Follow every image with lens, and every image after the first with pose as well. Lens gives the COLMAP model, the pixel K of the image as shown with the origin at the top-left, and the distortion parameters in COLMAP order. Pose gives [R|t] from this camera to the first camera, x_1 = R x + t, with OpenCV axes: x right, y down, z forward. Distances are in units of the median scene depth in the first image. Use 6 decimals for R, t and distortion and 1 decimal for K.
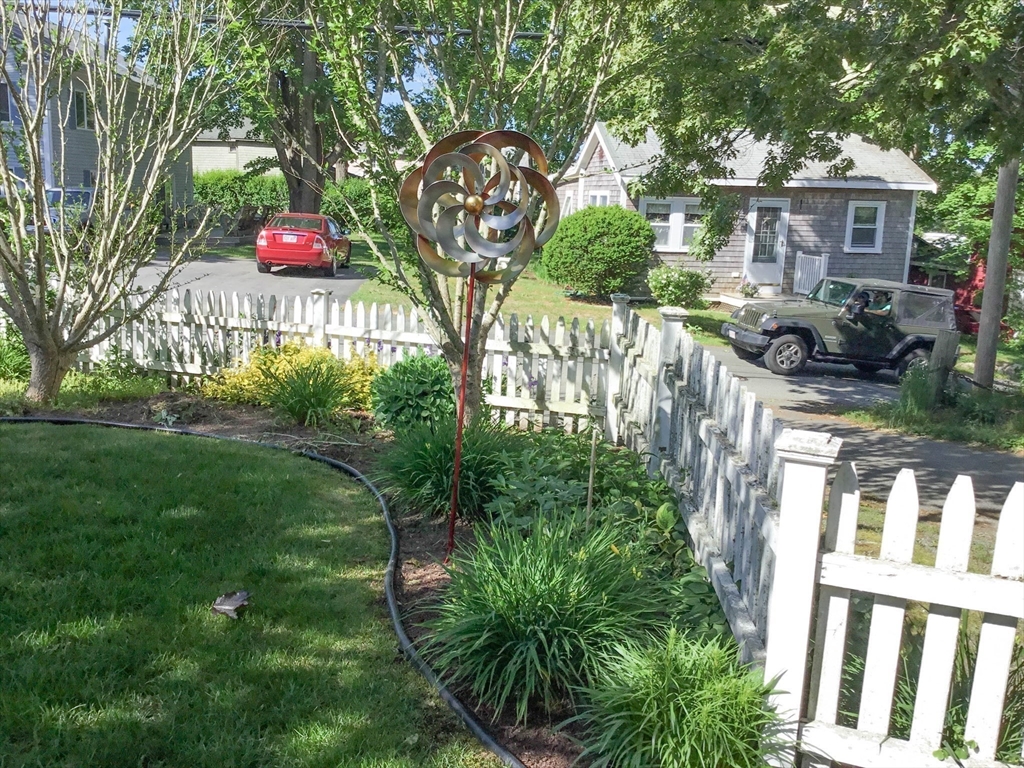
lens RADIAL K [[939.5, 0, 514.7], [0, 939.5, 389.8], [0, 0, 1]] dist [0.016044, -0.002746]
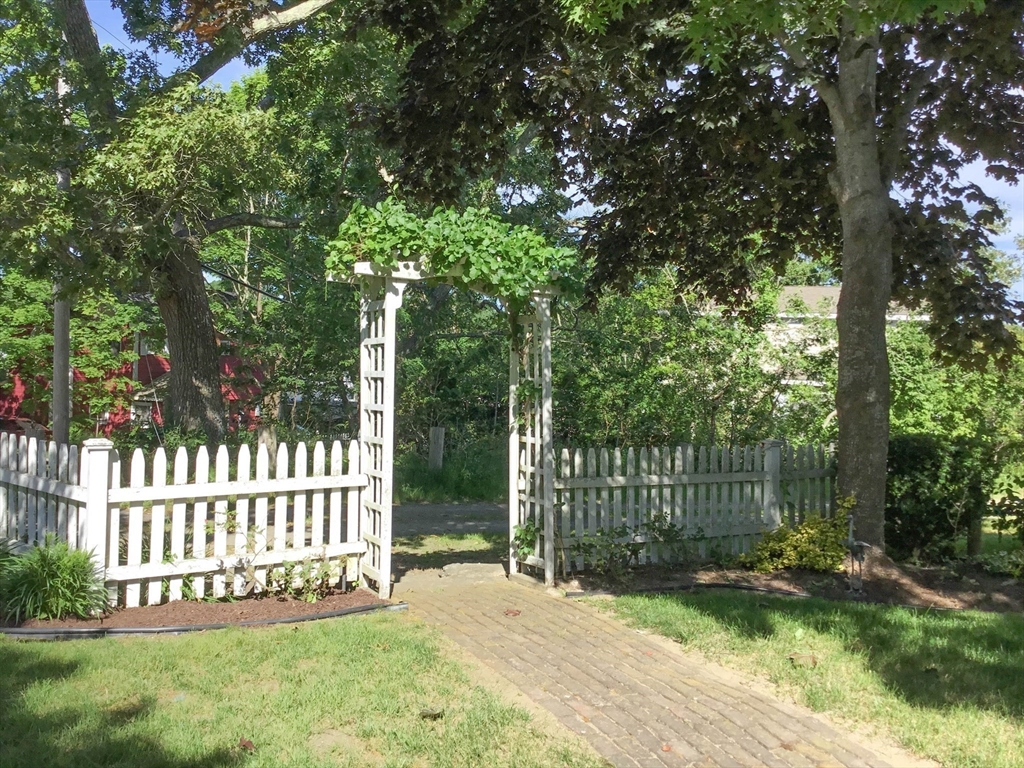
lens RADIAL K [[939.5, 0, 514.4], [0, 939.5, 384.0], [0, 0, 1]] dist [0.016044, -0.002746]
pose [[0.570972, -0.033996, 0.820265, -0.315952], [0.137367, 0.989013, -0.054629, 0.056013], [-0.809396, 0.143869, 0.569368, -0.372713]]
